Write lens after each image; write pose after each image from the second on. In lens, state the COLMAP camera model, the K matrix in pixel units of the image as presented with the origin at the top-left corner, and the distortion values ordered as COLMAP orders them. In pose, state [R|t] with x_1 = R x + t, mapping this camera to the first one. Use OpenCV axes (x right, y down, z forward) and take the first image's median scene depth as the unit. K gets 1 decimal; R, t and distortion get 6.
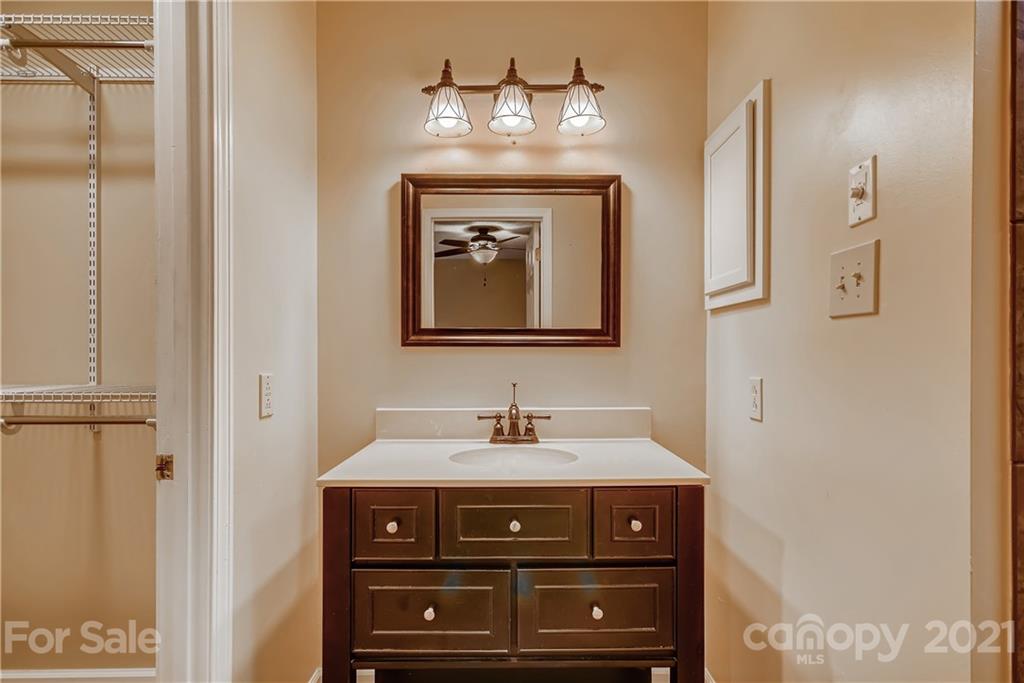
lens RADIAL K [[510.6, 0, 504.8], [0, 510.6, 357.2], [0, 0, 1]] dist [-0.016040, 0.009762]
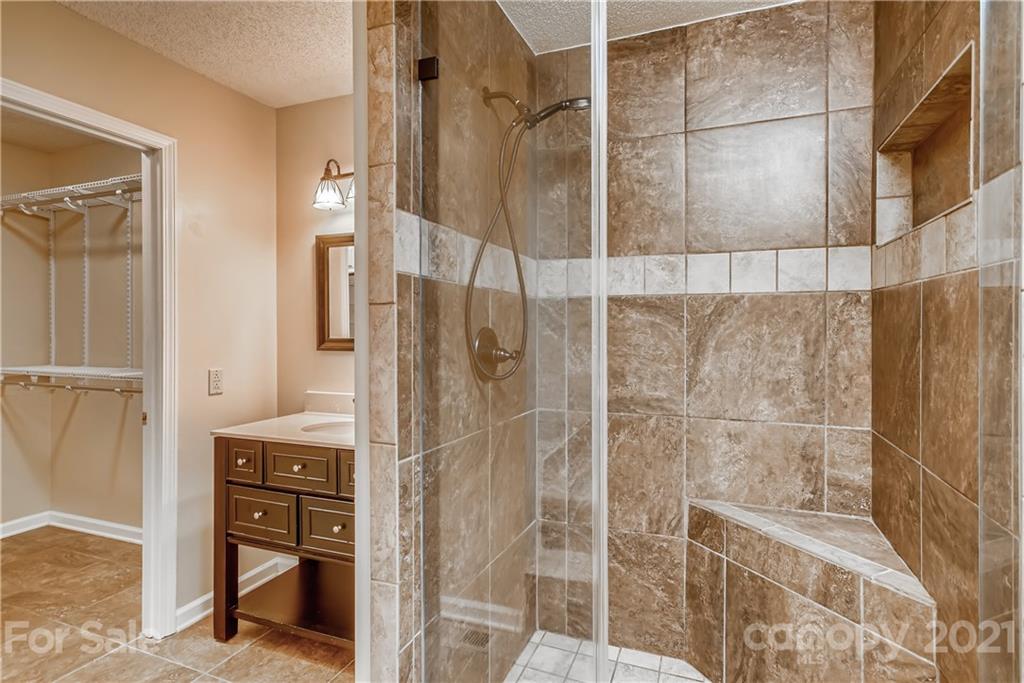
lens RADIAL K [[510.6, 0, 518.3], [0, 510.6, 337.2], [0, 0, 1]] dist [-0.016040, 0.009762]
pose [[0.930066, 0.001937, -0.367388, 1.263209], [0.000577, 0.999977, 0.006732, -0.098339], [0.367393, -0.006473, 0.930043, -0.248171]]
